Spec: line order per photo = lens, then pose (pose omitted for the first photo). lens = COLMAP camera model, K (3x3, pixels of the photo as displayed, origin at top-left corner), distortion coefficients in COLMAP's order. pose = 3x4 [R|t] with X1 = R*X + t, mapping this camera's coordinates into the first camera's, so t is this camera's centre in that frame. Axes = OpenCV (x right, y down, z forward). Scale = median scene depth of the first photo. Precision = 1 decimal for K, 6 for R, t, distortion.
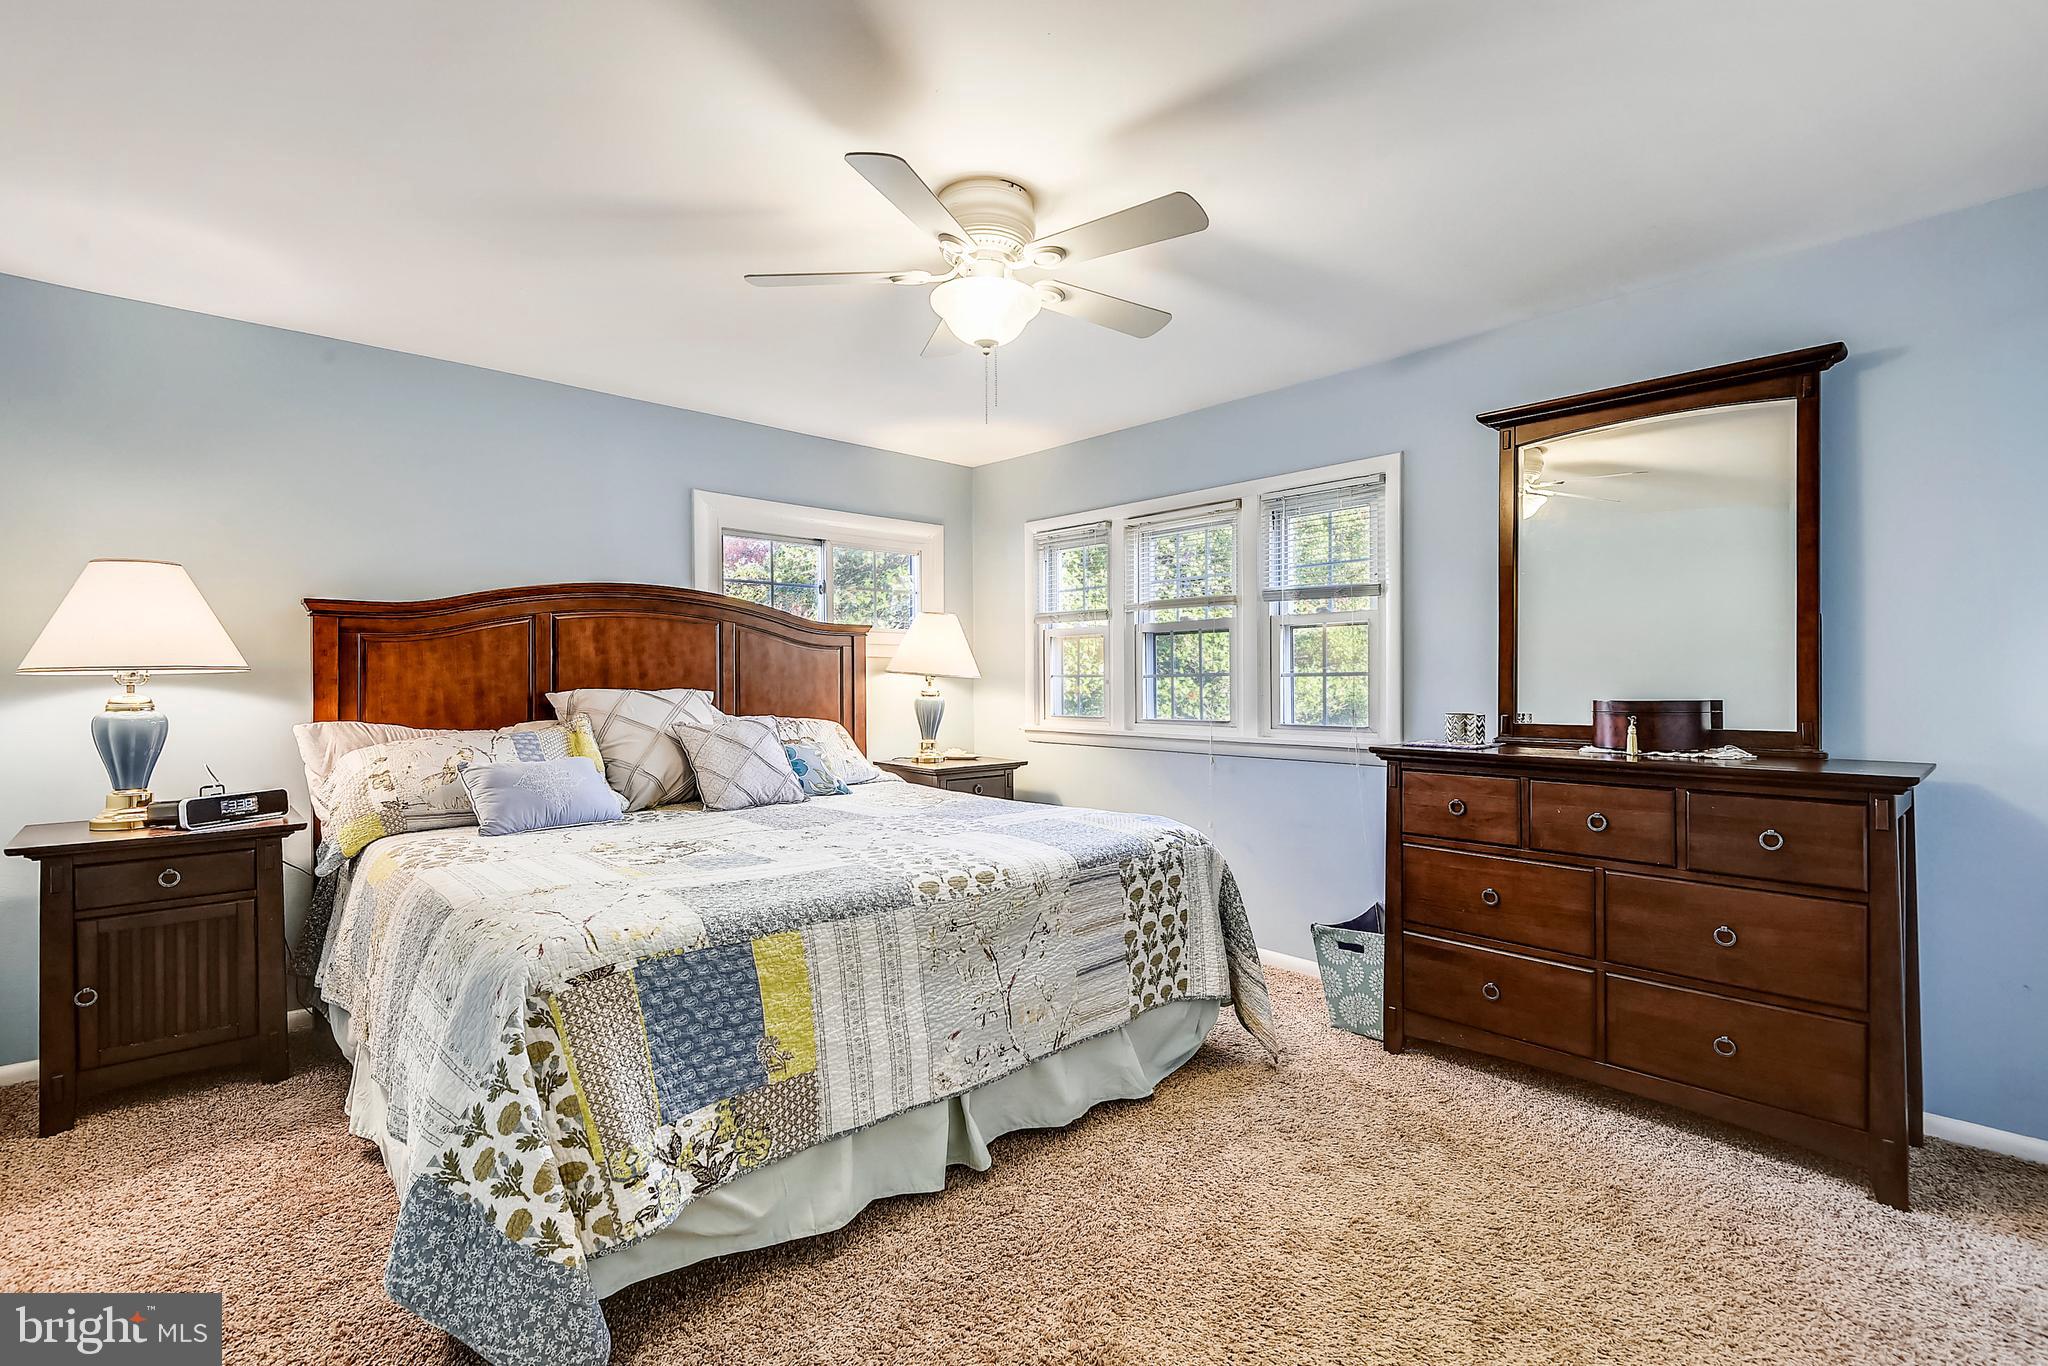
lens RADIAL K [[931.8, 0, 1021.7], [0, 931.8, 682.1], [0, 0, 1]] dist [0.018199, -0.007165]
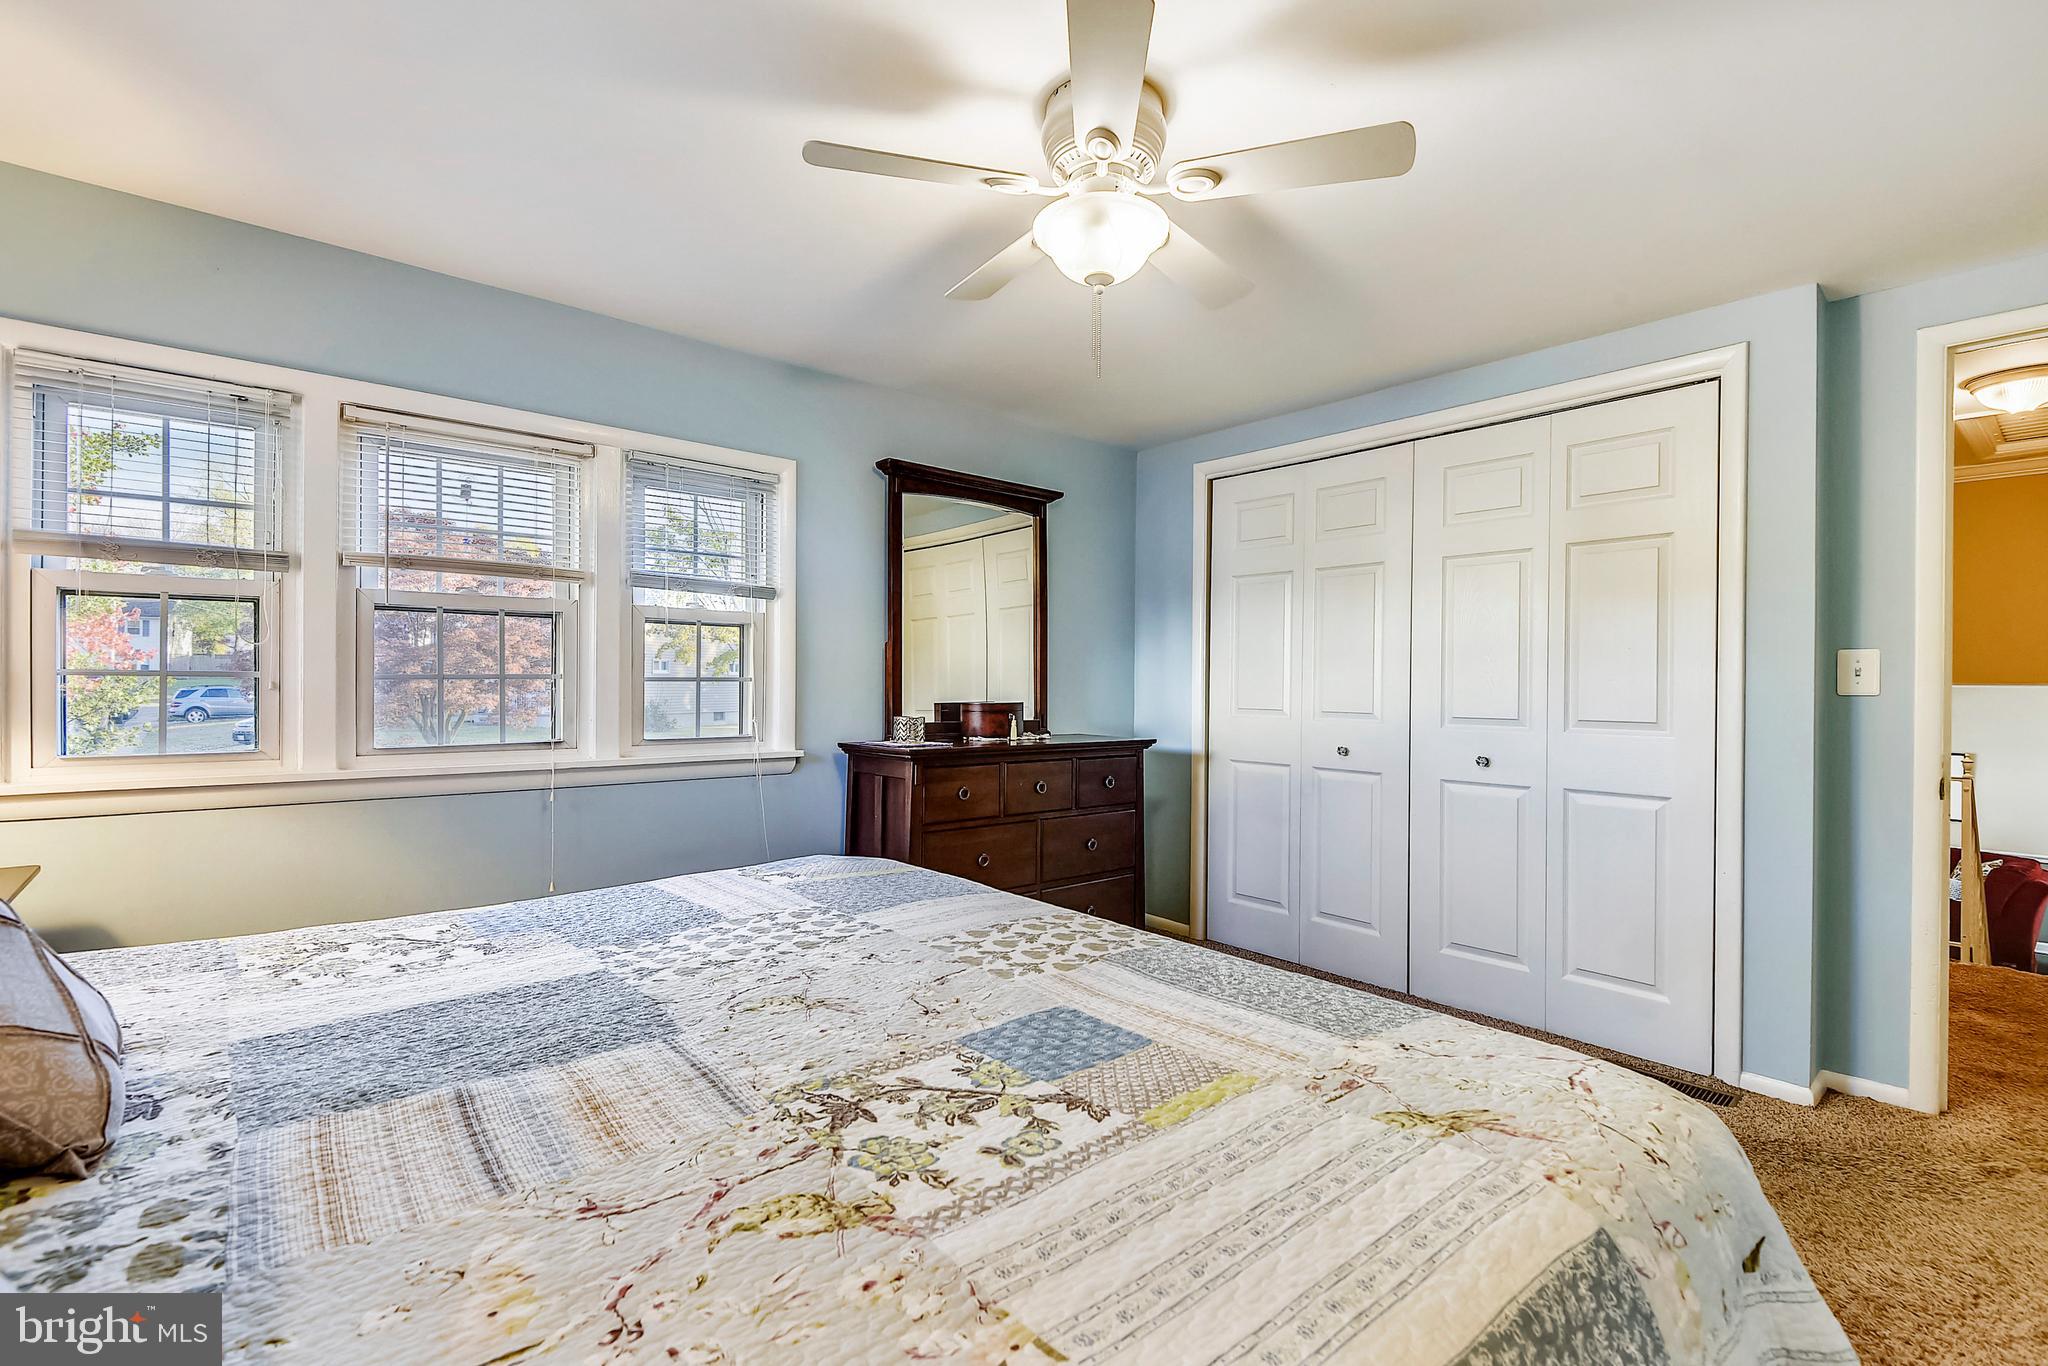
lens RADIAL K [[931.8, 0, 1021.8], [0, 931.8, 689.1], [0, 0, 1]] dist [0.018199, -0.007165]
pose [[0.030179, 0.003691, 0.999538, -0.559784], [-0.002259, 0.999991, -0.003625, 0.003769], [-0.999542, -0.002148, 0.030188, 0.688505]]
